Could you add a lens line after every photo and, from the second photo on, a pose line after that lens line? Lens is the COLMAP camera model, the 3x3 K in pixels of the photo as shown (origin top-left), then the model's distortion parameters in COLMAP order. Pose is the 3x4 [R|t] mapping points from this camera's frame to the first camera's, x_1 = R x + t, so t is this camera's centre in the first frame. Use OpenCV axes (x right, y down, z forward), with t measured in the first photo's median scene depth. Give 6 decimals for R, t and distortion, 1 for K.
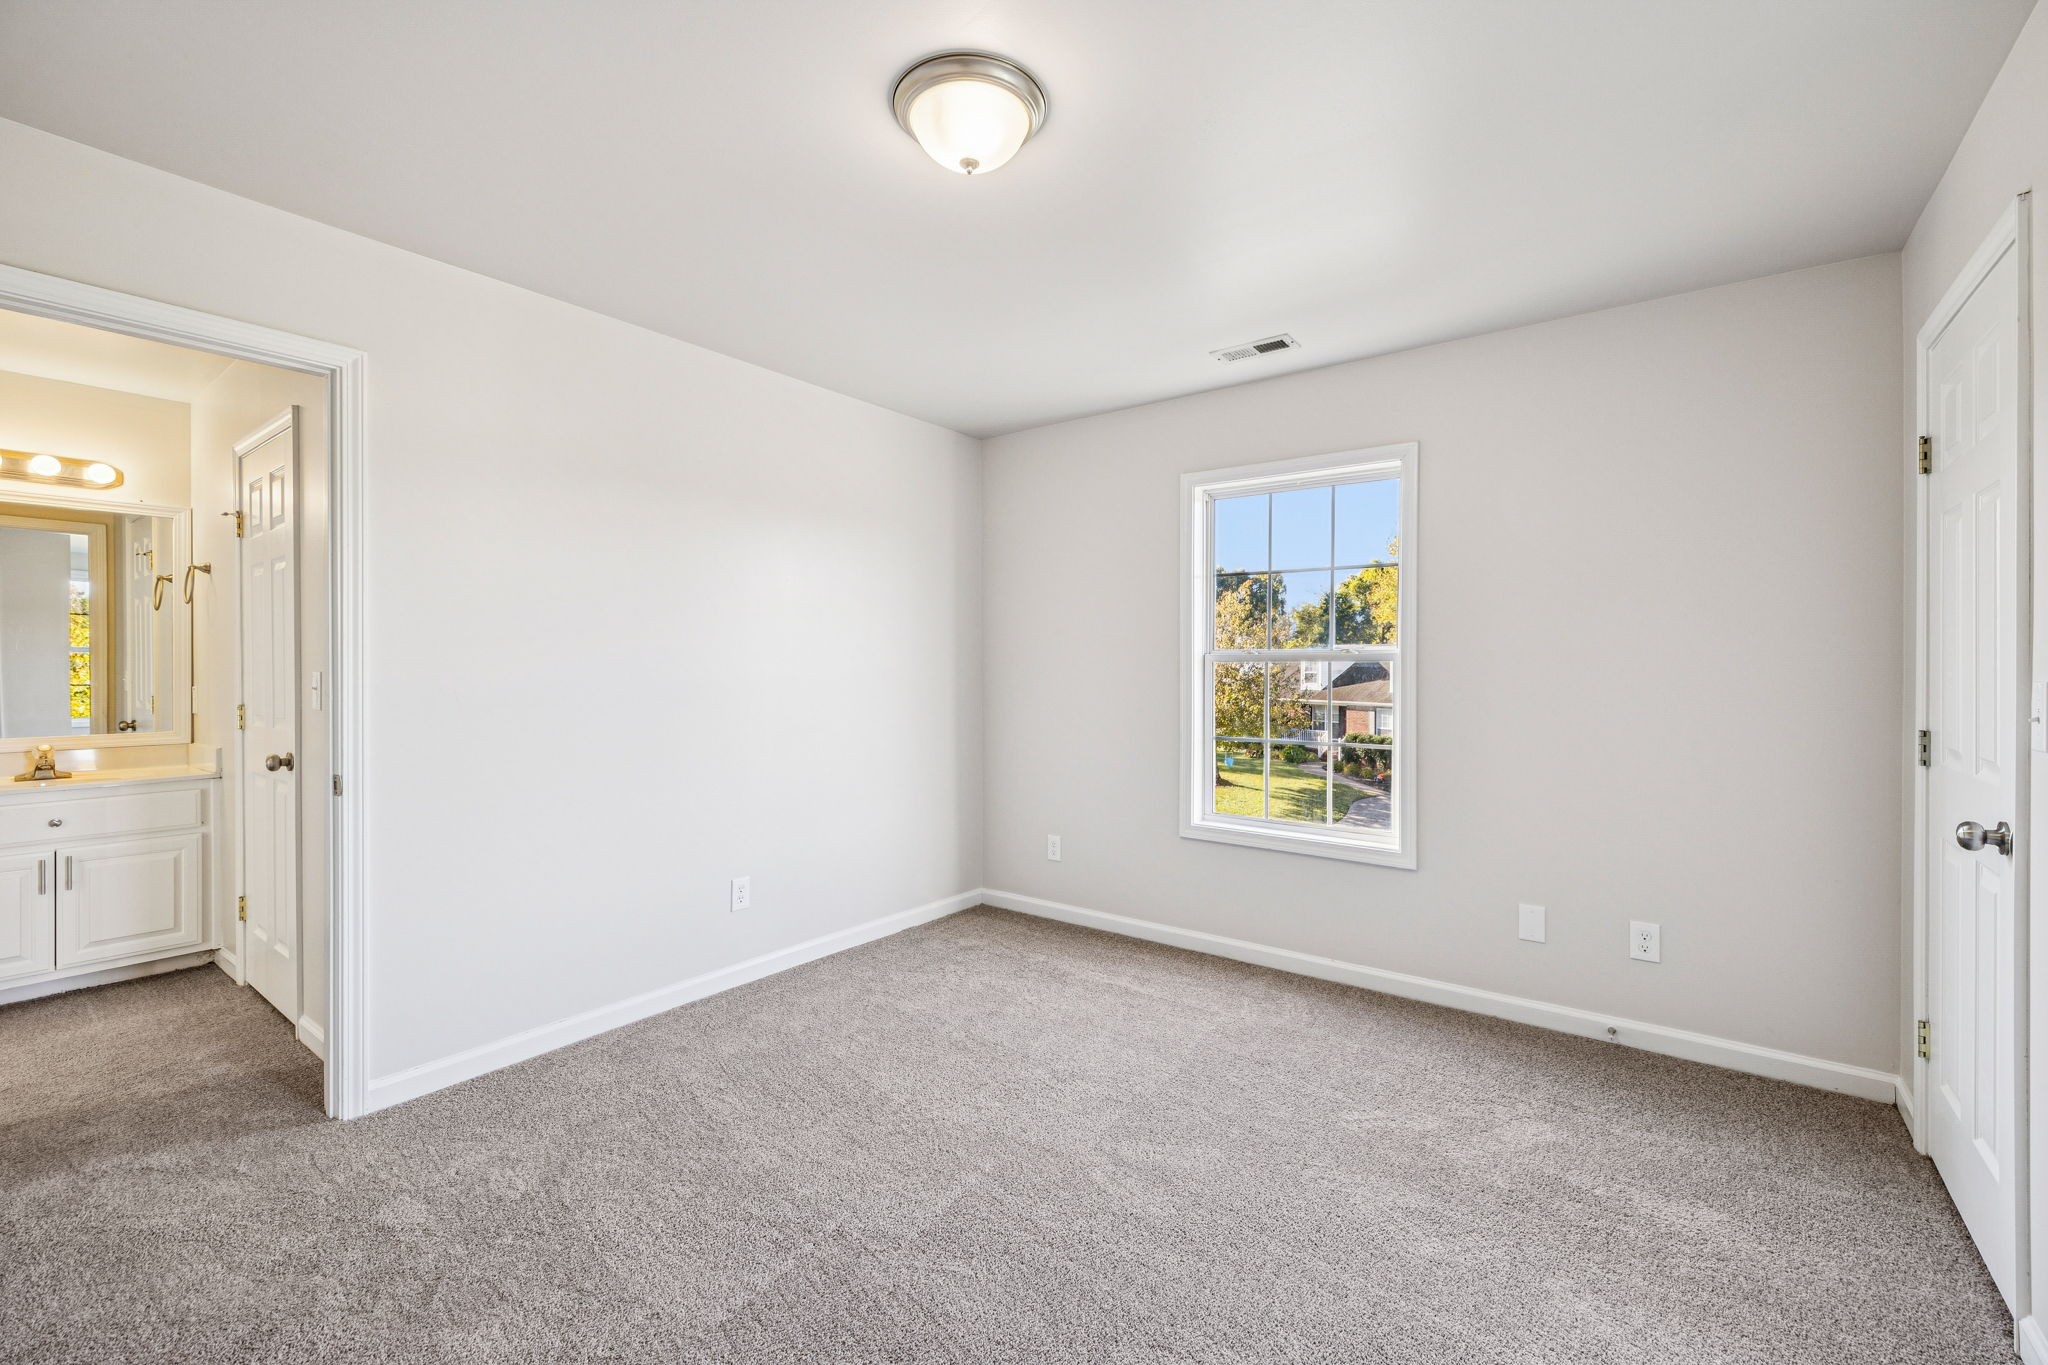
lens RADIAL K [[853.0, 0, 1016.8], [0, 853.0, 670.7], [0, 0, 1]] dist [-0.000215, 0.000569]
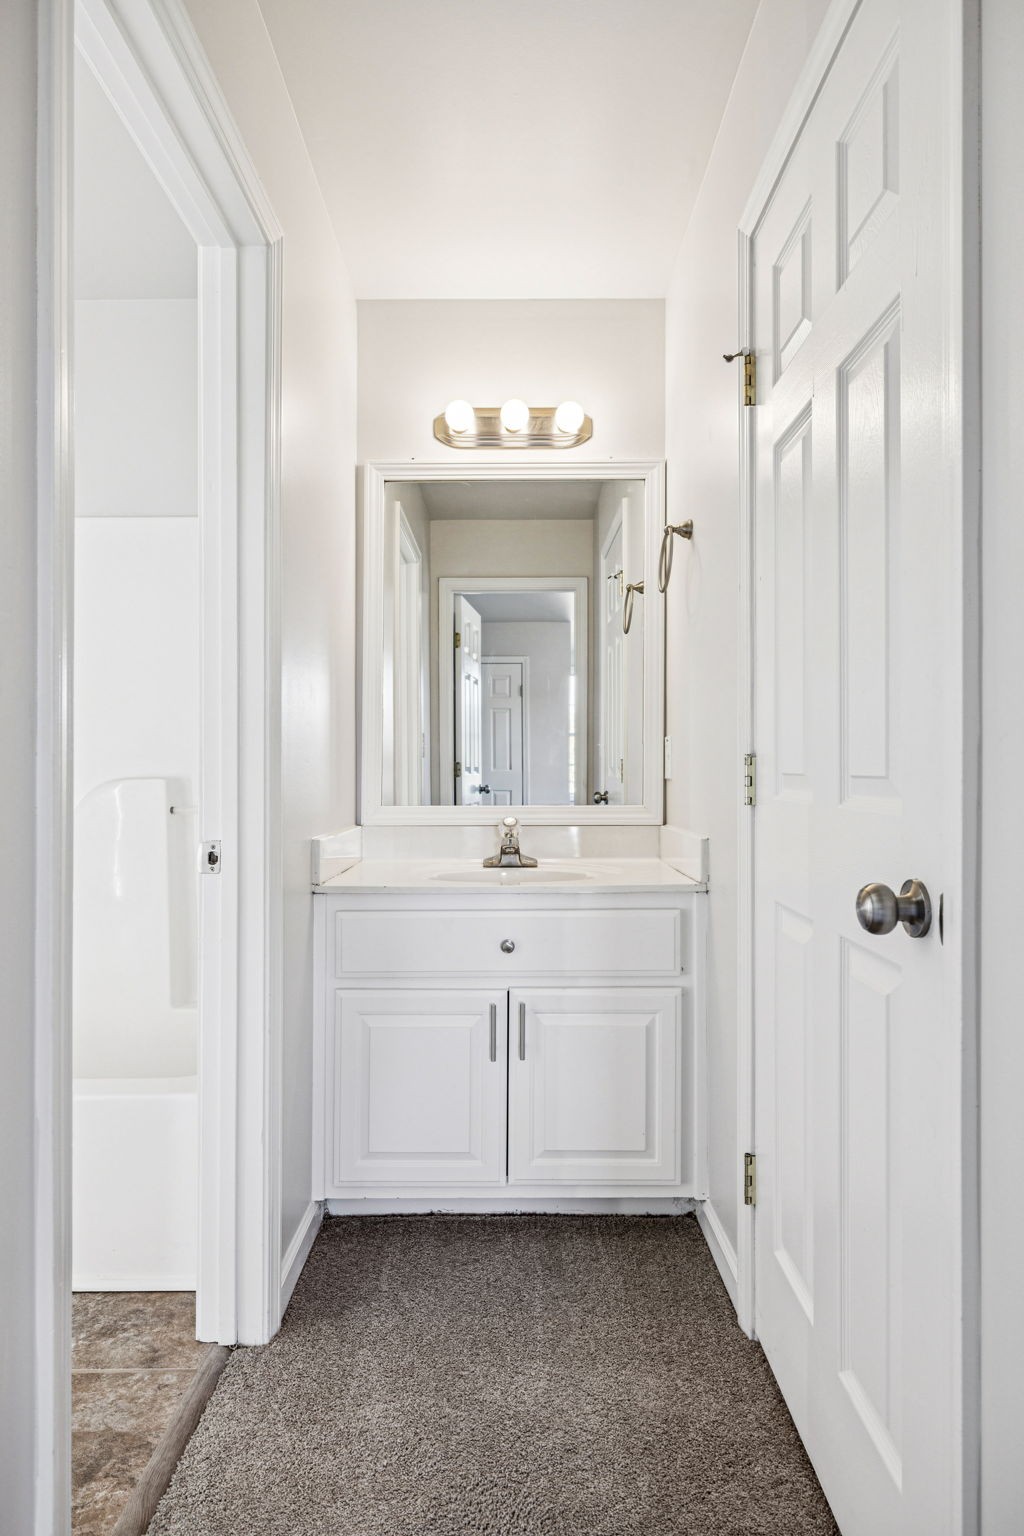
lens RADIAL K [[892.3, 0, 512.0], [0, 892.3, 768.0], [0, 0, 1]] dist [-0.001215, 0.000388]
pose [[0.606894, 0.005749, -0.794762, -0.567986], [-0.003950, 0.999983, 0.004218, 0.044326], [0.794773, 0.000580, 0.606906, 0.565718]]
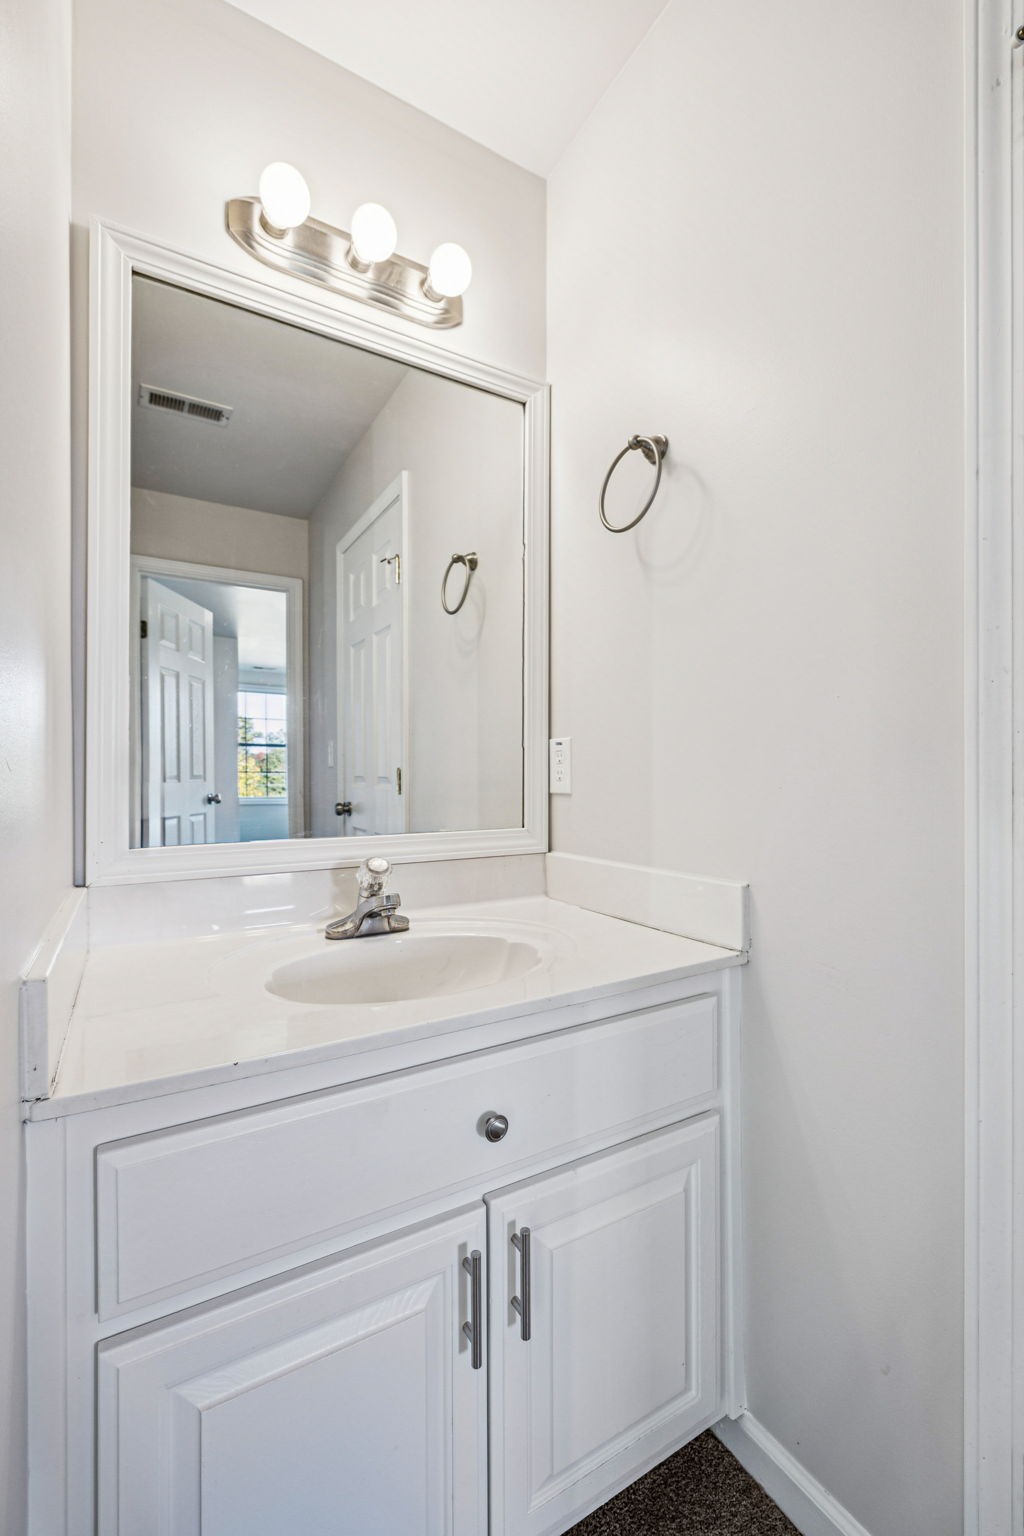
lens RADIAL K [[639.7, 0, 505.4], [0, 639.7, 778.7], [0, 0, 1]] dist [-0.000215, 0.000569]
pose [[0.927469, 0.005919, -0.373853, -0.954567], [-0.002772, 0.999956, 0.008955, 0.042993], [0.373889, -0.007269, 0.927445, 0.720436]]
